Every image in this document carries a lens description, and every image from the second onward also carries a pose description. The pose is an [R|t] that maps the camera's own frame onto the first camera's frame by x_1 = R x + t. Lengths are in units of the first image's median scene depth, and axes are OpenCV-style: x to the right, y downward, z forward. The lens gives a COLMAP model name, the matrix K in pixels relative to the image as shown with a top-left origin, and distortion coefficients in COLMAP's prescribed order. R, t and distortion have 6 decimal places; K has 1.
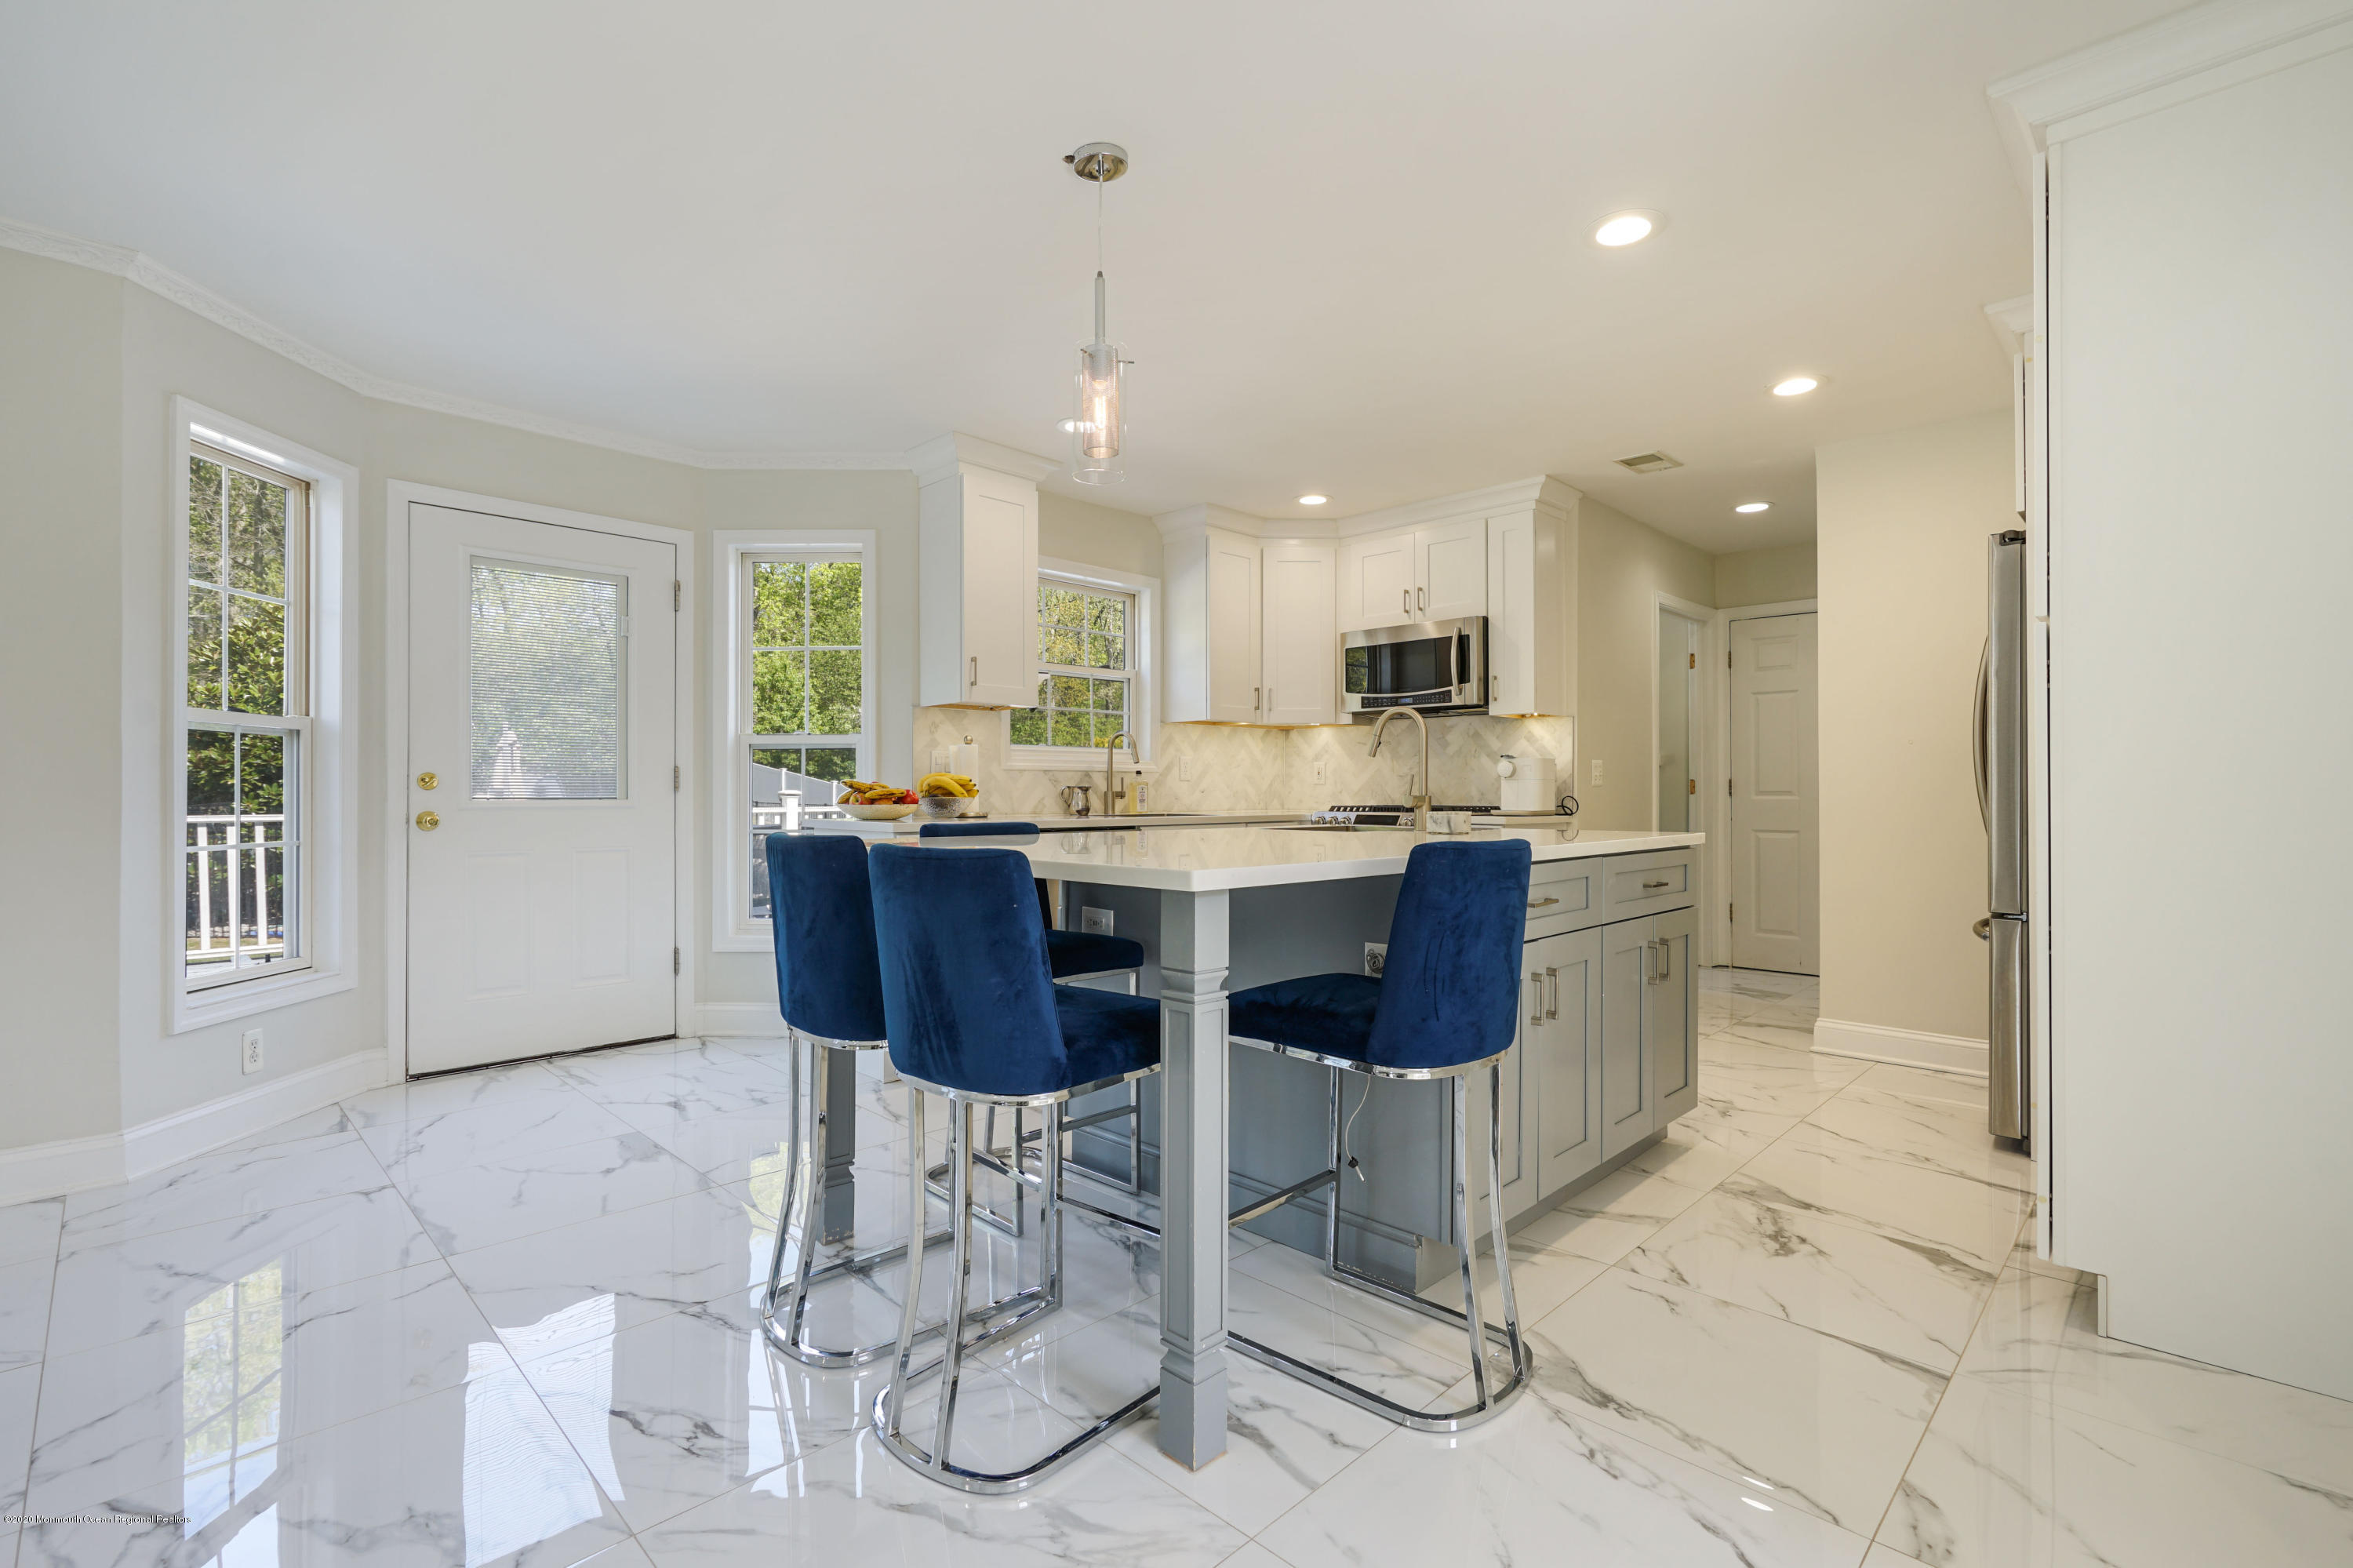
lens RADIAL K [[1069.7, 0, 1165.2], [0, 1069.7, 787.6], [0, 0, 1]] dist [-0.002224, -0.000427]
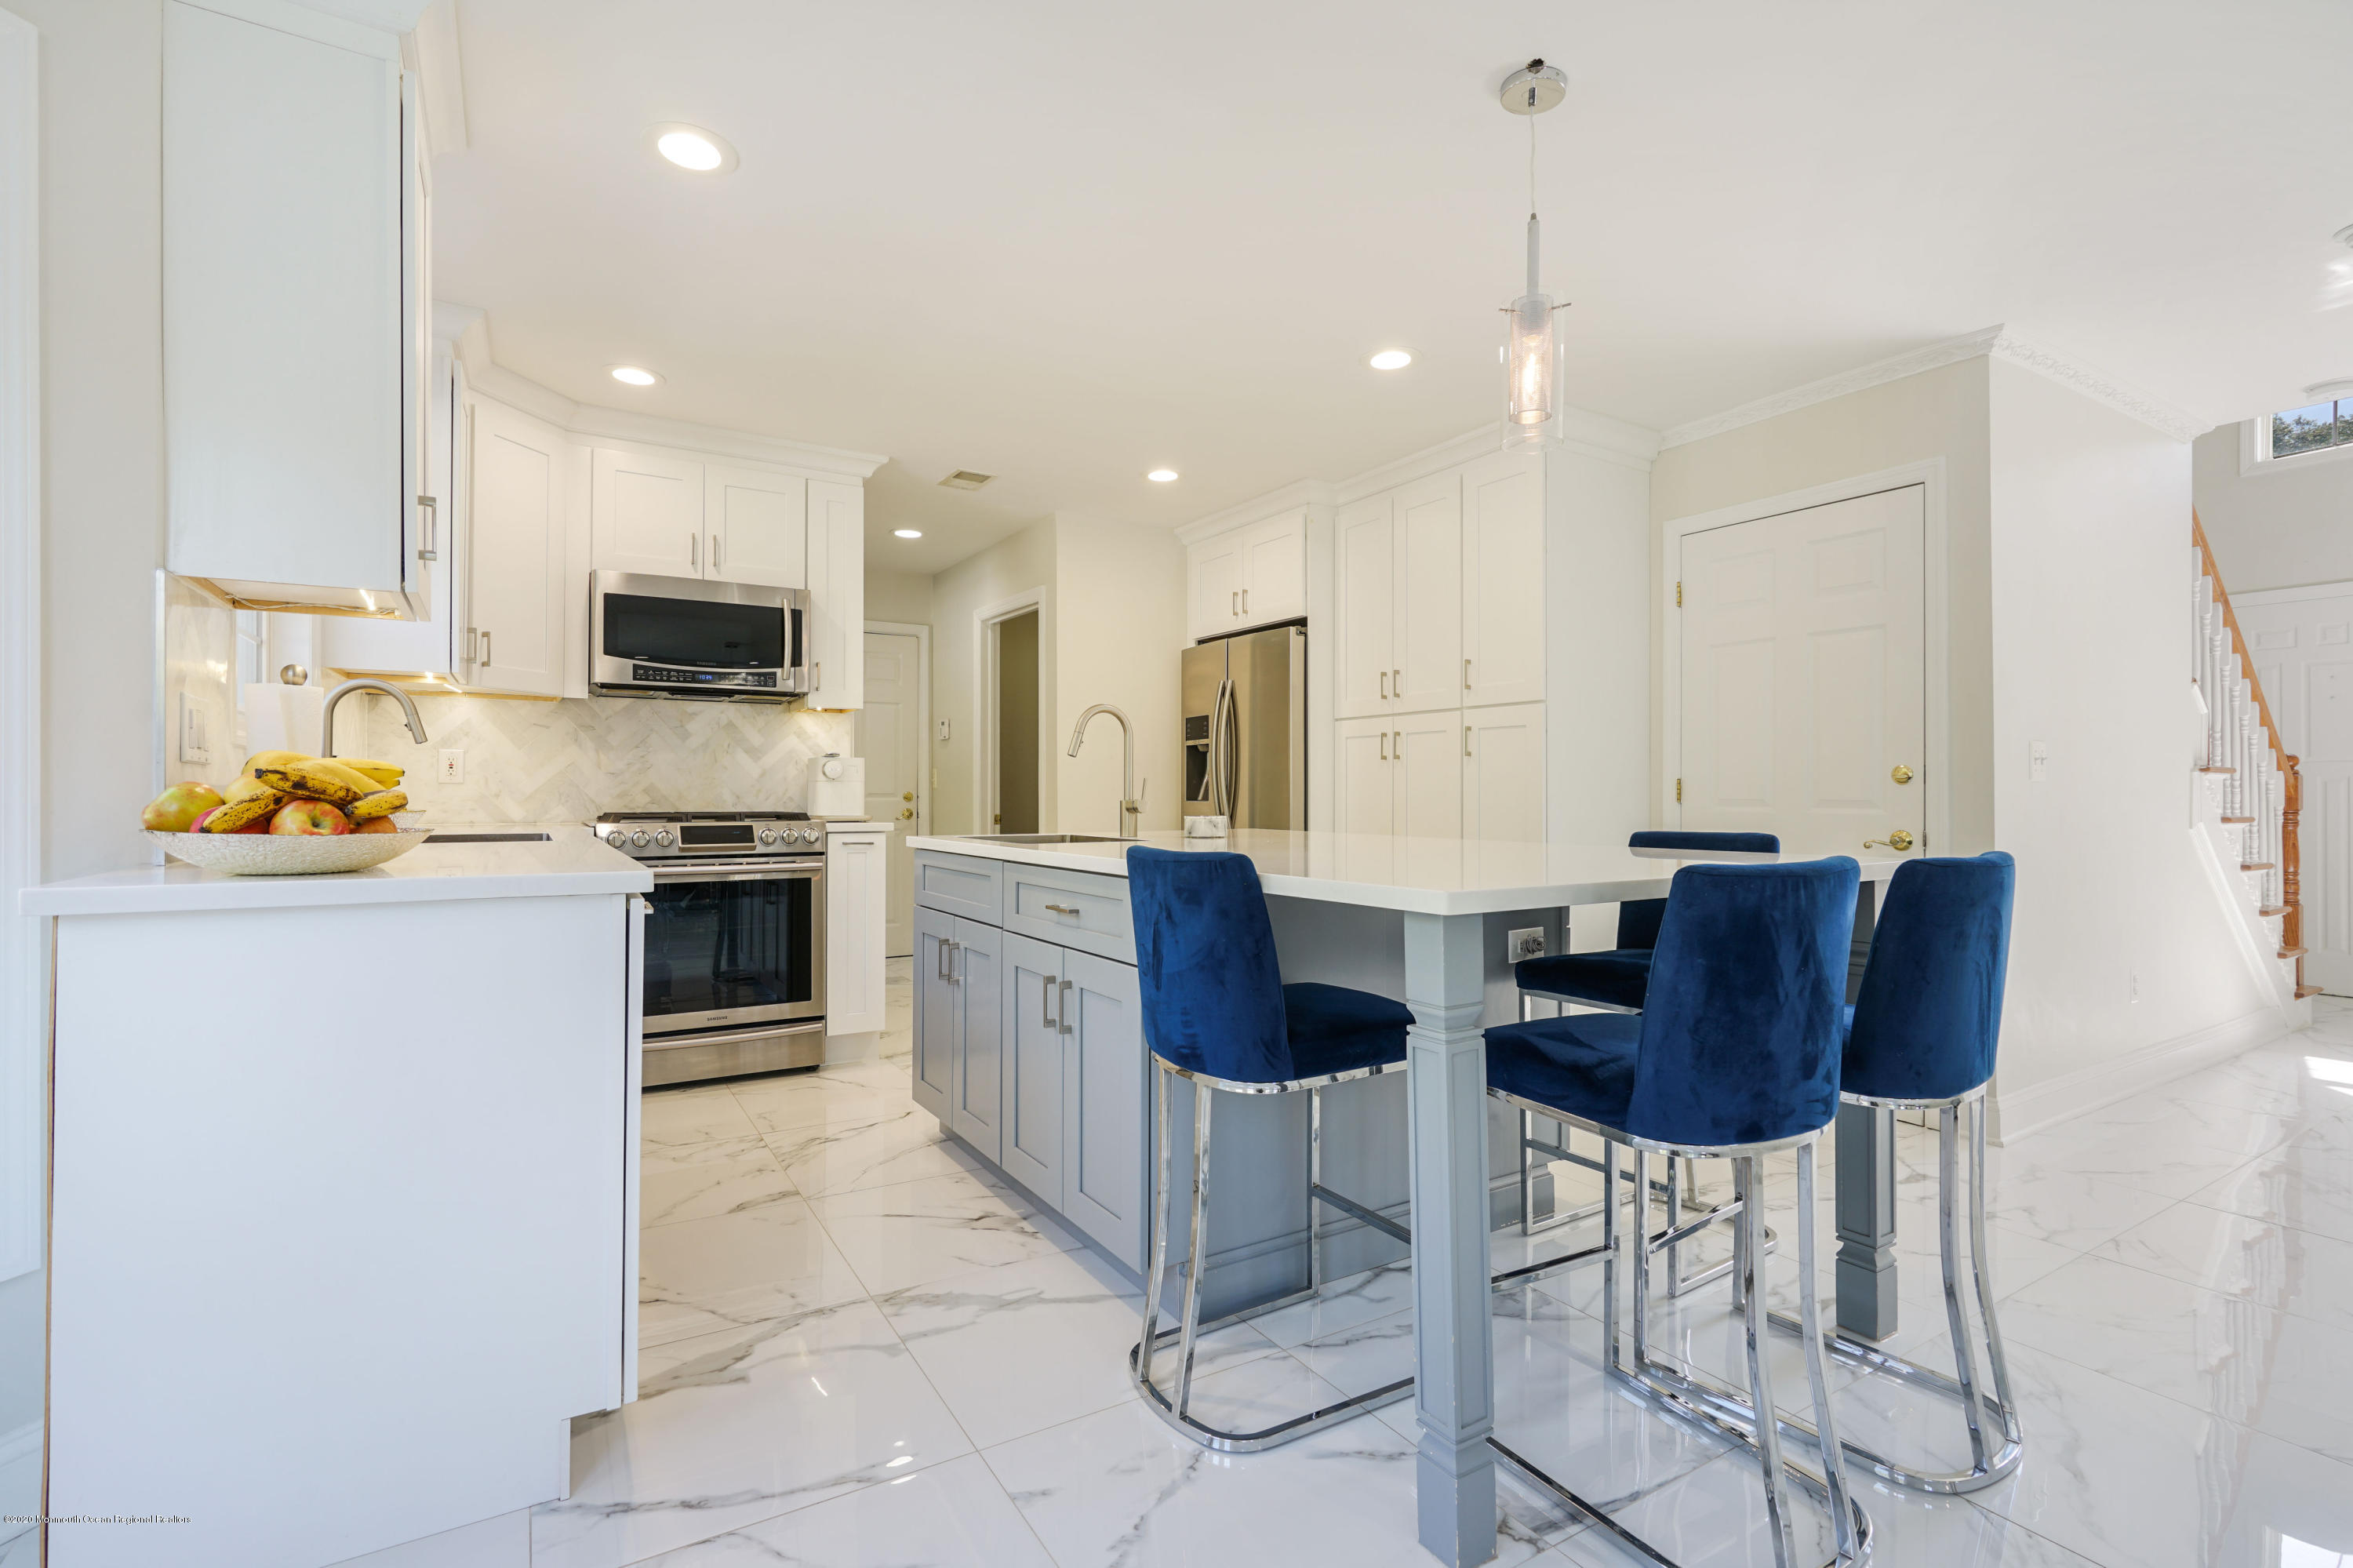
lens RADIAL K [[1069.7, 0, 1159.9], [0, 1069.7, 788.6], [0, 0, 1]] dist [-0.002224, -0.000427]
pose [[0.248461, 0.008010, 0.968609, -0.369229], [-0.011146, 0.999923, -0.005410, -0.000330], [-0.968578, -0.009452, 0.248531, 0.405445]]
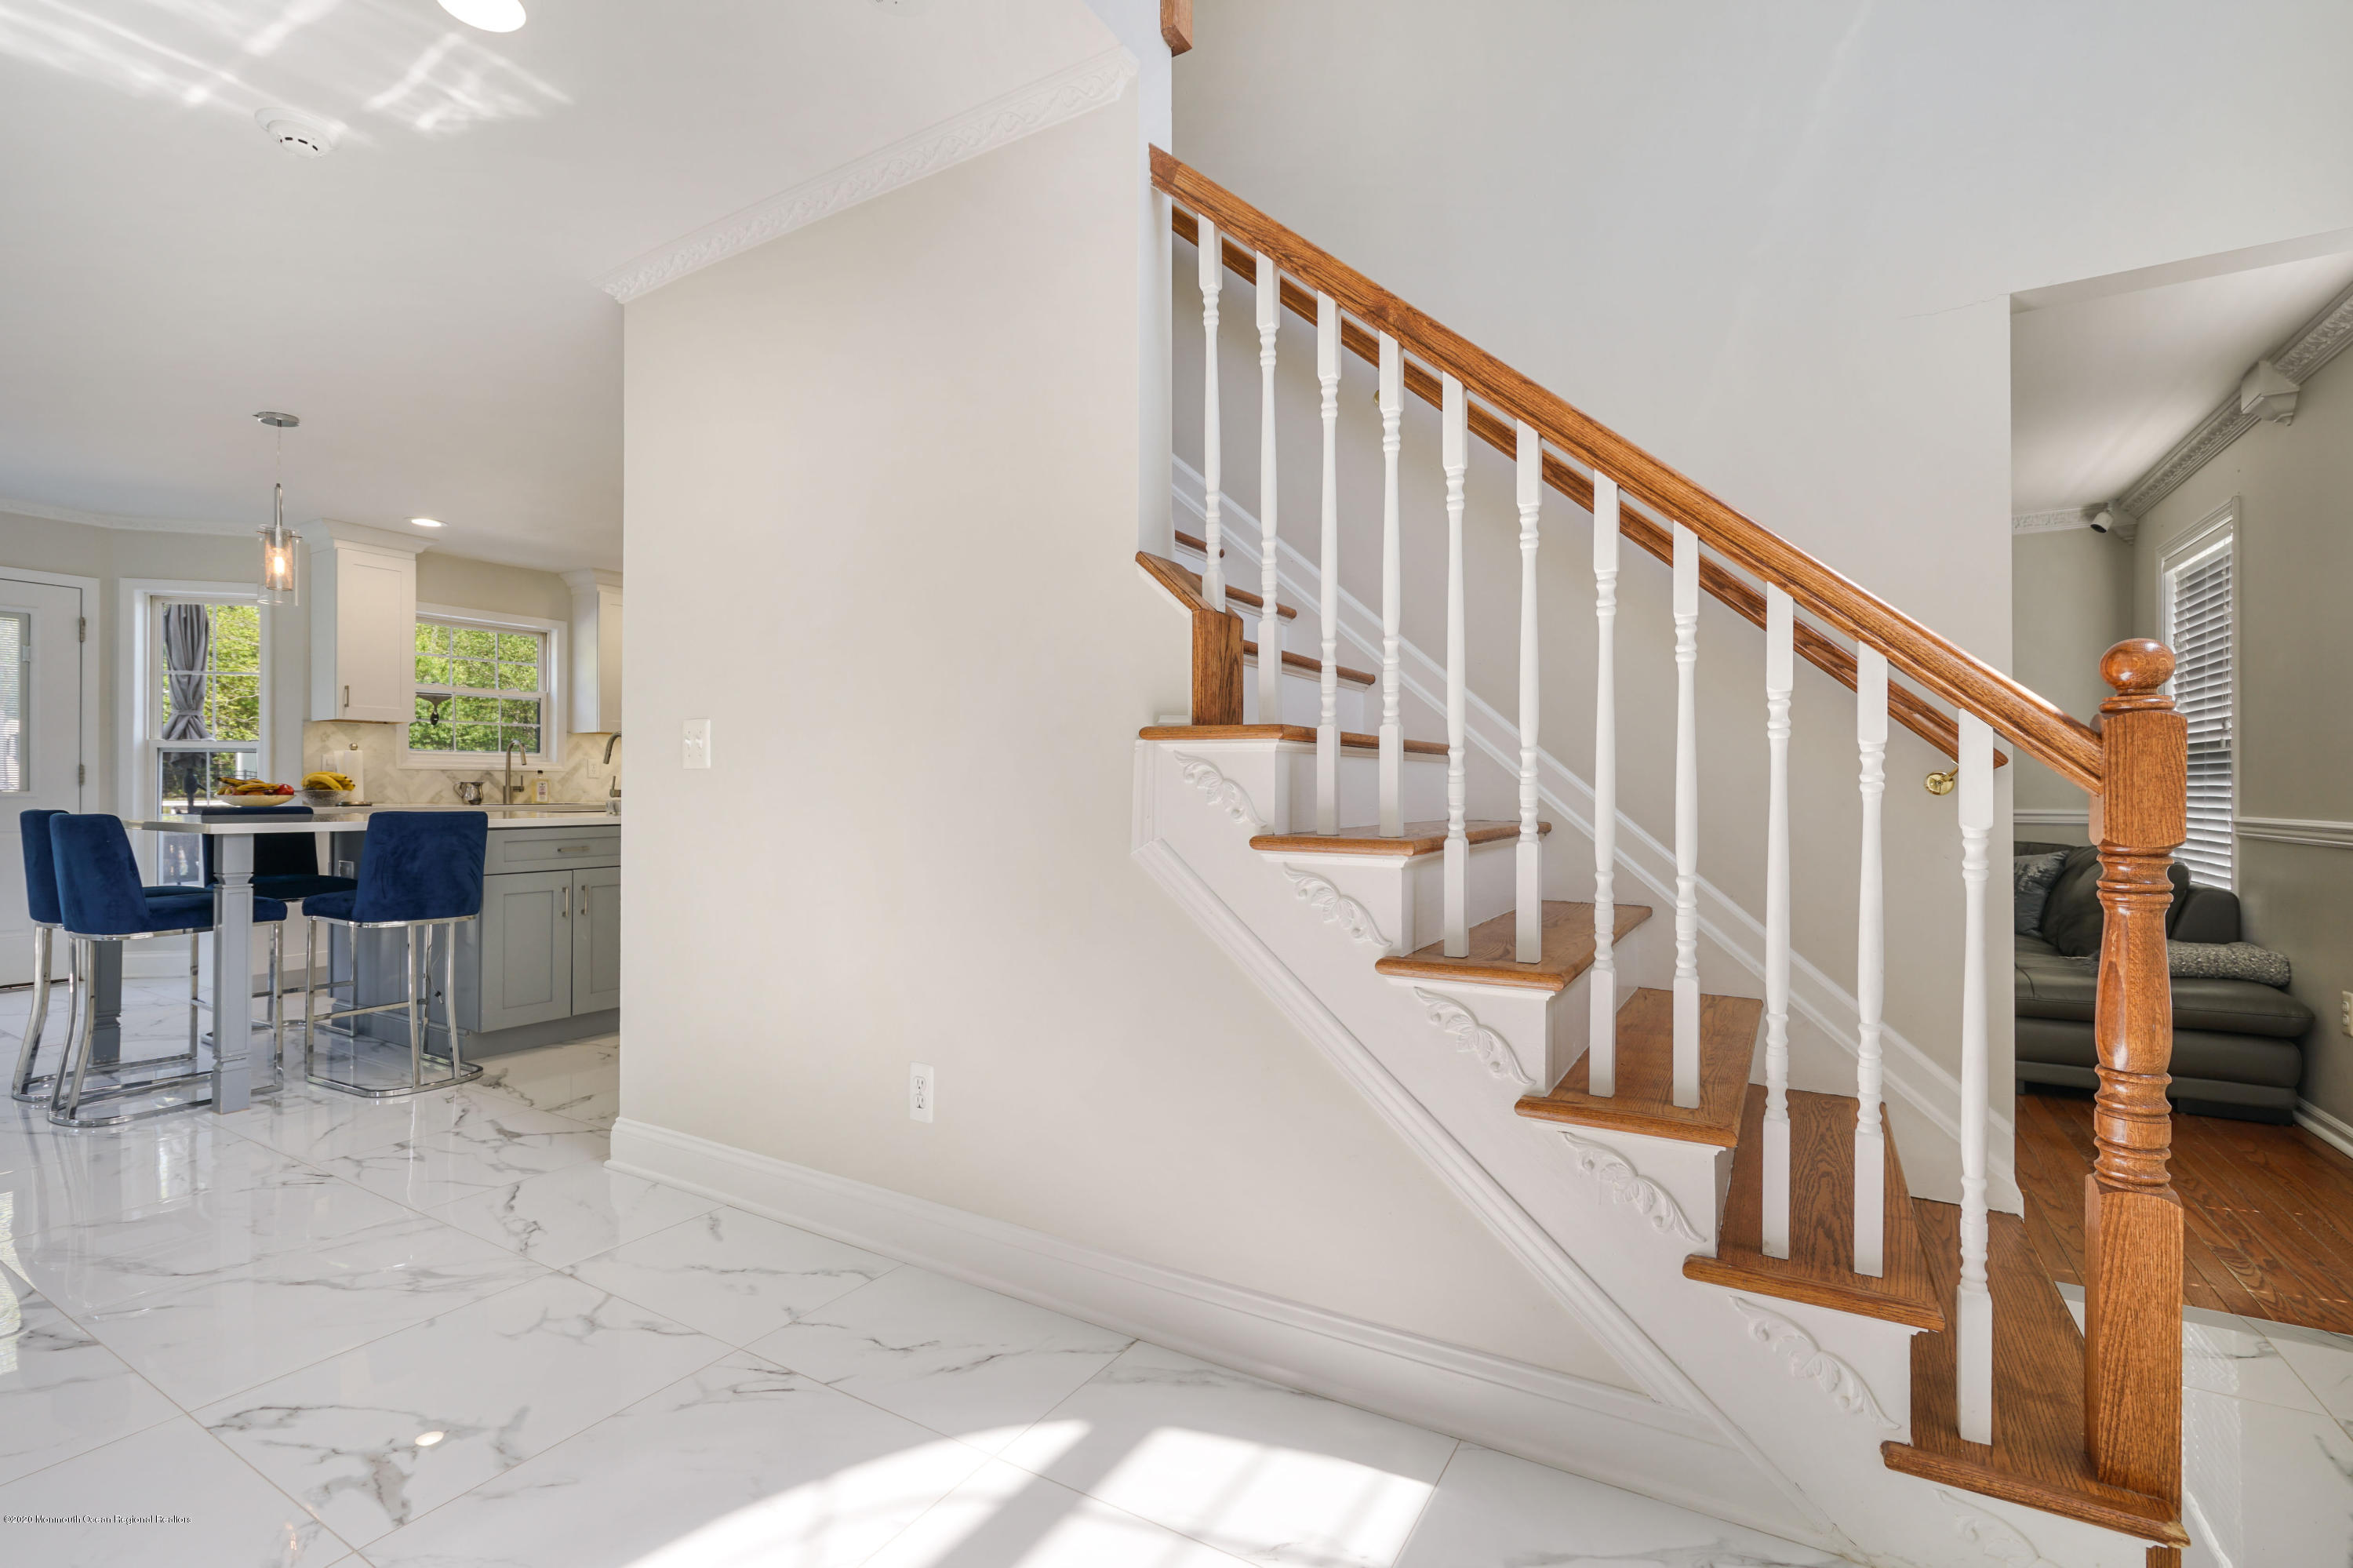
lens RADIAL K [[1069.7, 0, 1170.9], [0, 1069.7, 789.8], [0, 0, 1]] dist [-0.002224, -0.000427]
pose [[0.969030, 0.004047, 0.246911, 0.486823], [-0.005750, 0.999964, 0.006175, -0.005508], [-0.246878, -0.007404, 0.969018, -0.548455]]
